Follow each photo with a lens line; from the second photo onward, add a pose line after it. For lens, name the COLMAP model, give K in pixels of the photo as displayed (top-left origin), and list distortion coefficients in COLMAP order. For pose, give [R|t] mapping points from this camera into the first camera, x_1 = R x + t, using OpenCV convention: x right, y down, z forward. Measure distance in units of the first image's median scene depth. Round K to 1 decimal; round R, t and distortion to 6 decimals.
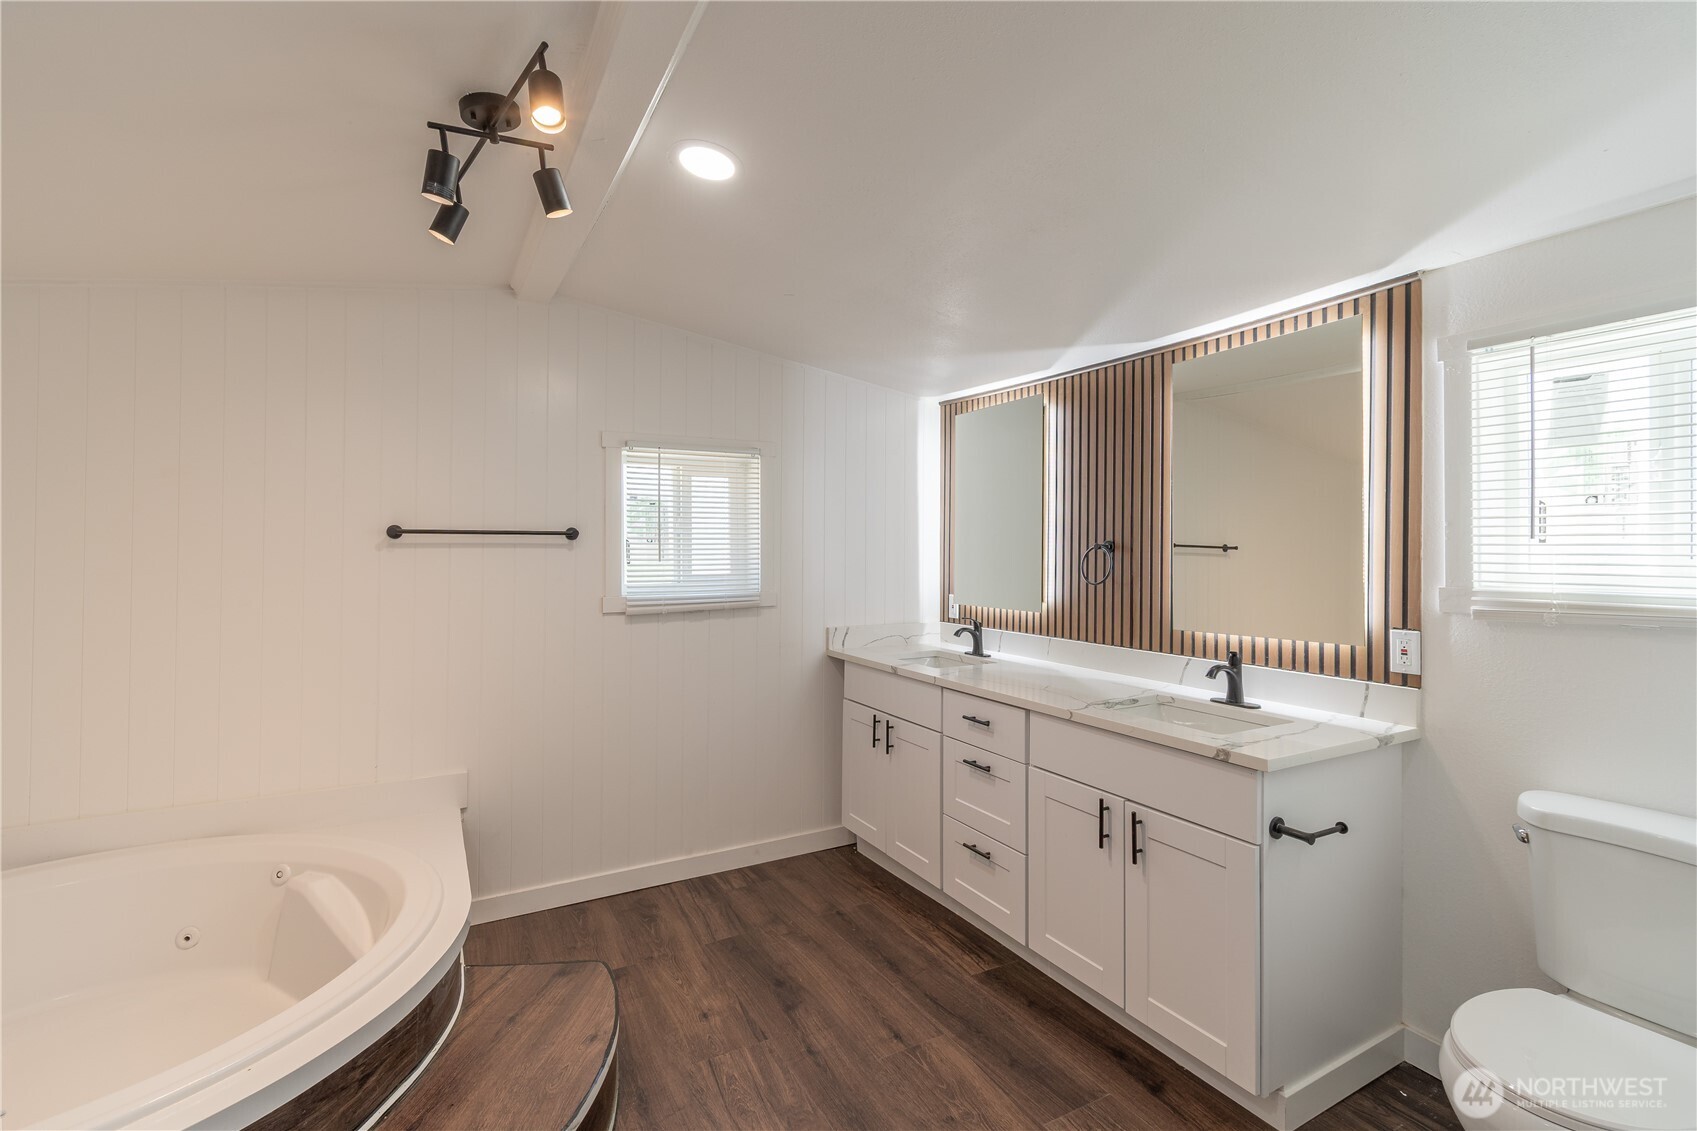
lens RADIAL K [[751.9, 0, 848.5], [0, 751.9, 565.5], [0, 0, 1]] dist [-0.001953, -0.000399]
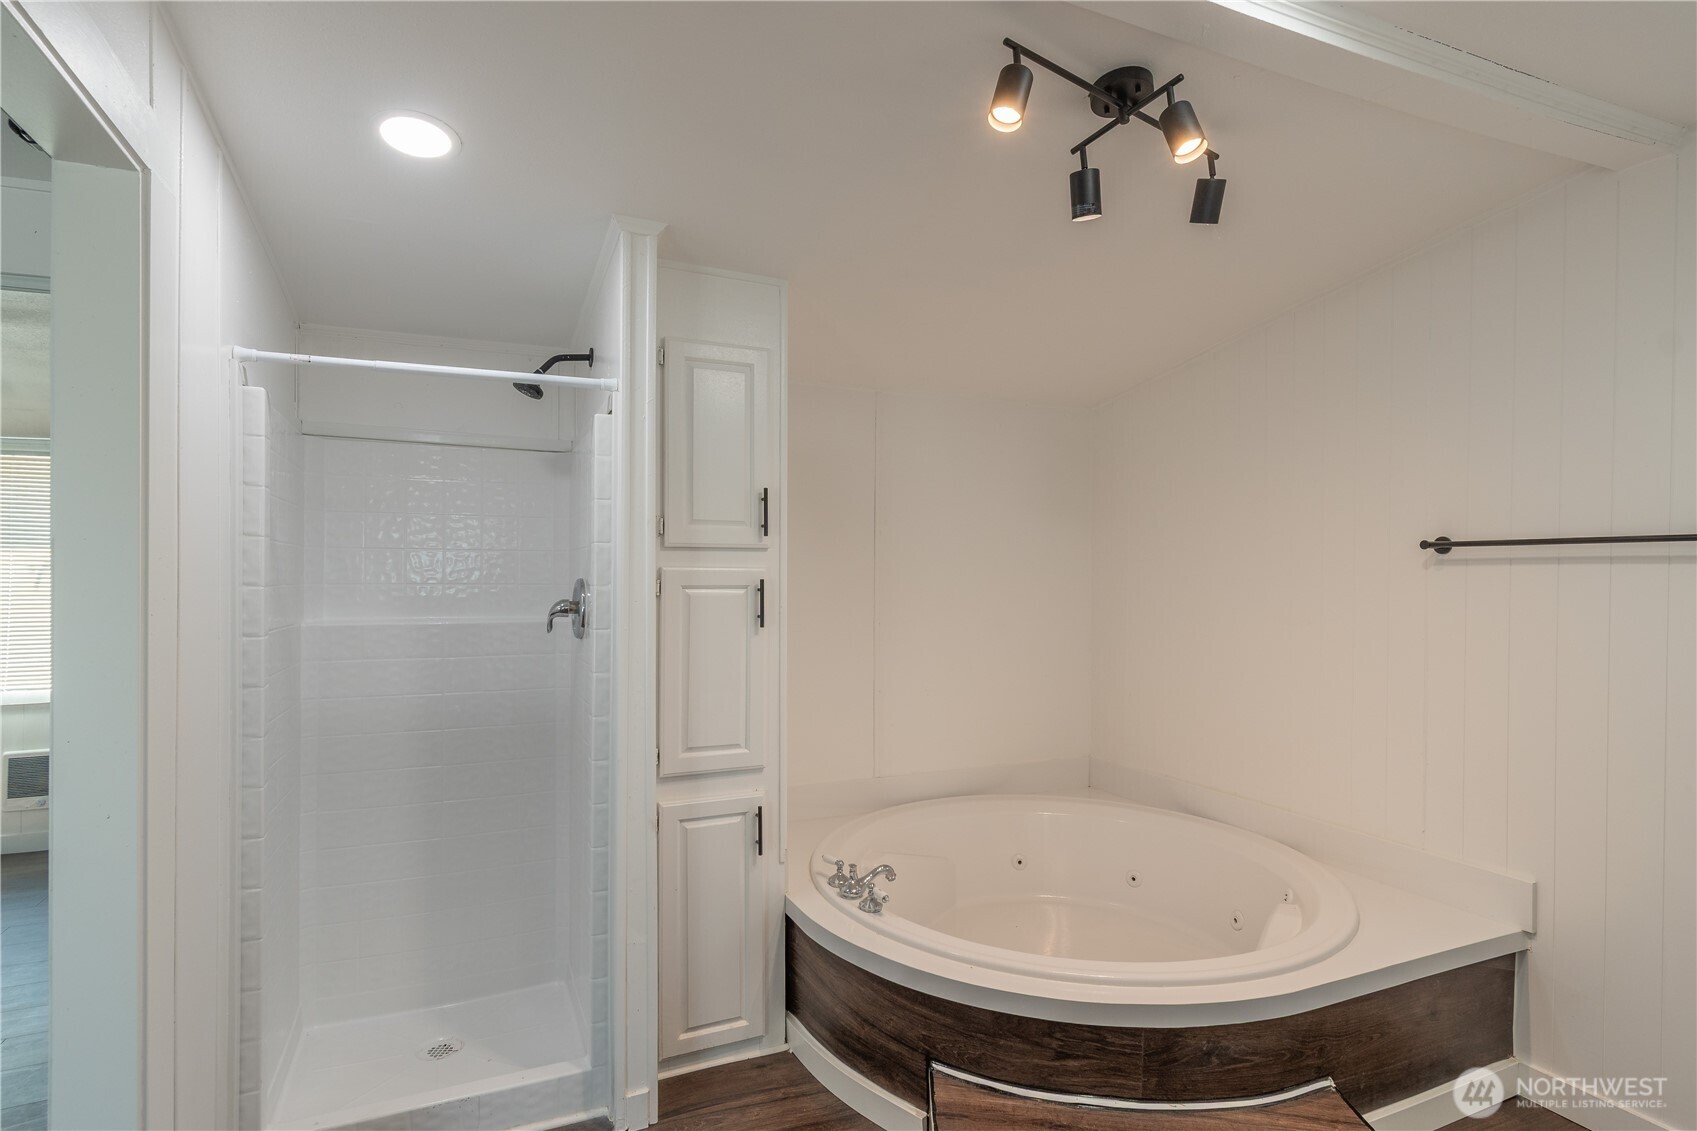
lens RADIAL K [[860.7, 0, 848.5], [0, 860.7, 565.5], [0, 0, 1]] dist [-0.054778, -0.000039]
pose [[-0.107298, -0.007293, -0.994200, 0.348483], [-0.020612, 0.999774, -0.005109, -0.005634], [0.994013, 0.019944, -0.107424, 0.468120]]
